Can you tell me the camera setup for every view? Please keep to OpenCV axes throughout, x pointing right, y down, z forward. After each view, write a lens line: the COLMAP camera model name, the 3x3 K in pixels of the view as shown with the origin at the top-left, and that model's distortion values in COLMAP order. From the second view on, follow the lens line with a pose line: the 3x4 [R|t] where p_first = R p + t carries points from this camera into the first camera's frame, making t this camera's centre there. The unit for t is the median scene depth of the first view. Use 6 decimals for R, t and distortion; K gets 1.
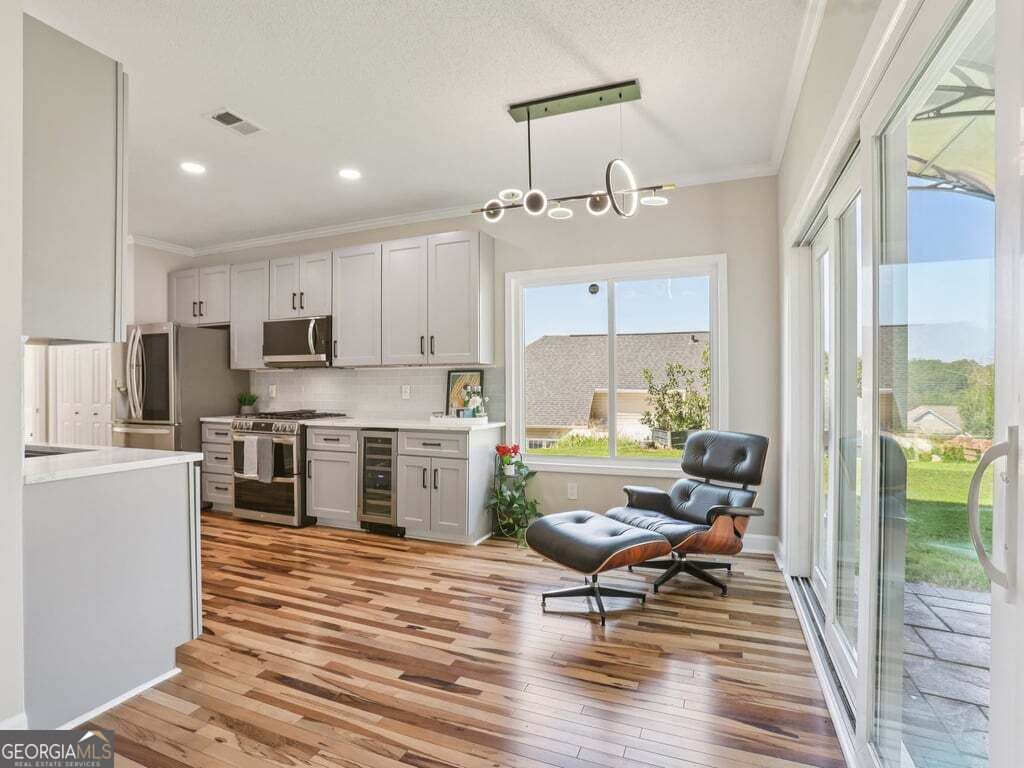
lens RADIAL K [[522.8, 0, 491.1], [0, 522.8, 380.0], [0, 0, 1]] dist [-0.042803, 0.011052]
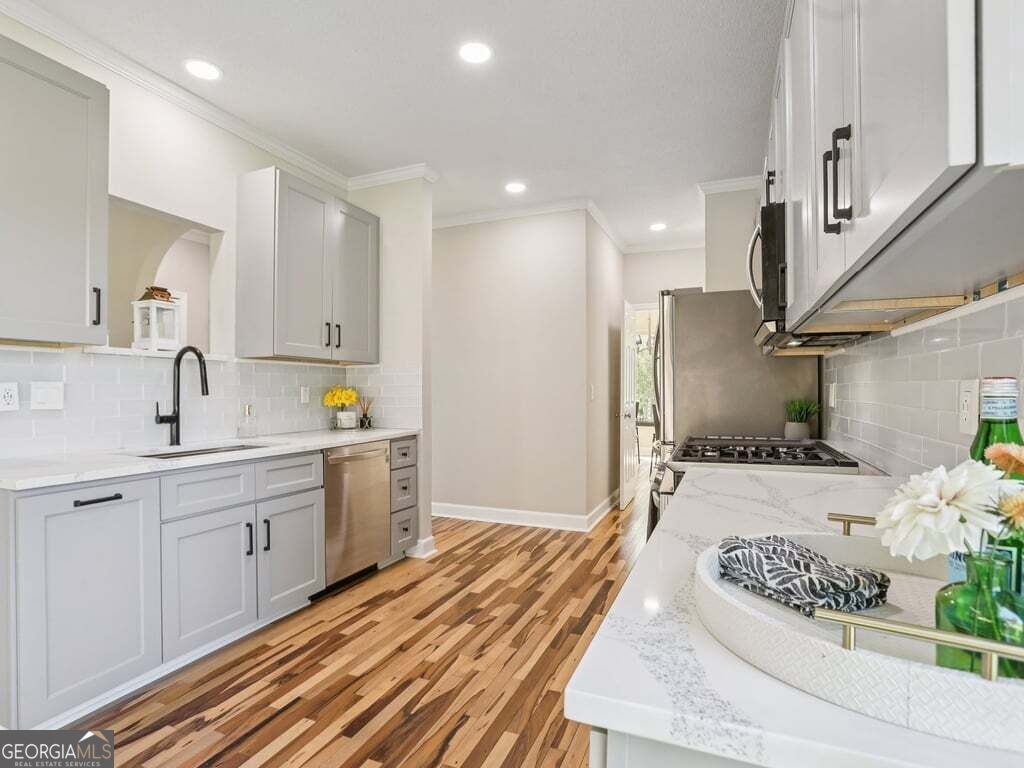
lens RADIAL K [[533.4, 0, 516.2], [0, 533.4, 391.2], [0, 0, 1]] dist [-0.084013, 0.036542]
pose [[0.024363, 0.004911, -0.999691, 0.076214], [0.011075, 0.999925, 0.005182, 0.013517], [0.999642, -0.011198, 0.024307, 0.846399]]
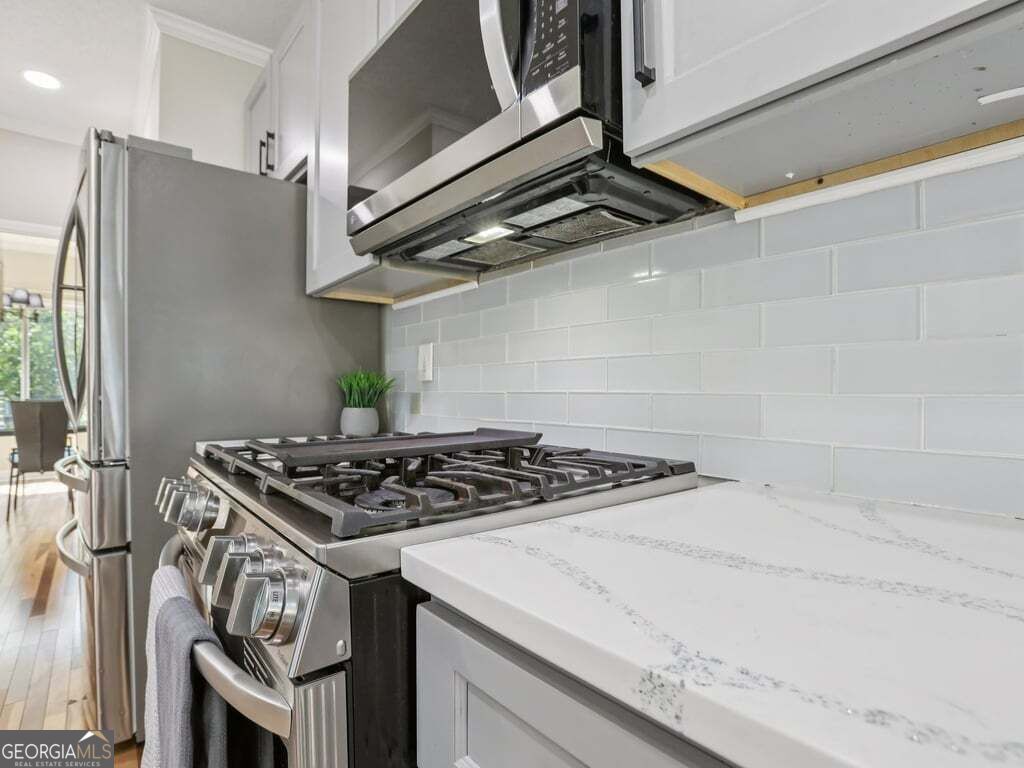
lens RADIAL K [[533.6, 0, 505.3], [0, 533.6, 383.6], [0, 0, 1]] dist [-0.081868, 0.037781]
pose [[0.884538, -0.004455, -0.466446, -0.281817], [0.003434, 0.999989, -0.003038, 0.042863], [0.466455, 0.001086, 0.884544, 0.904634]]
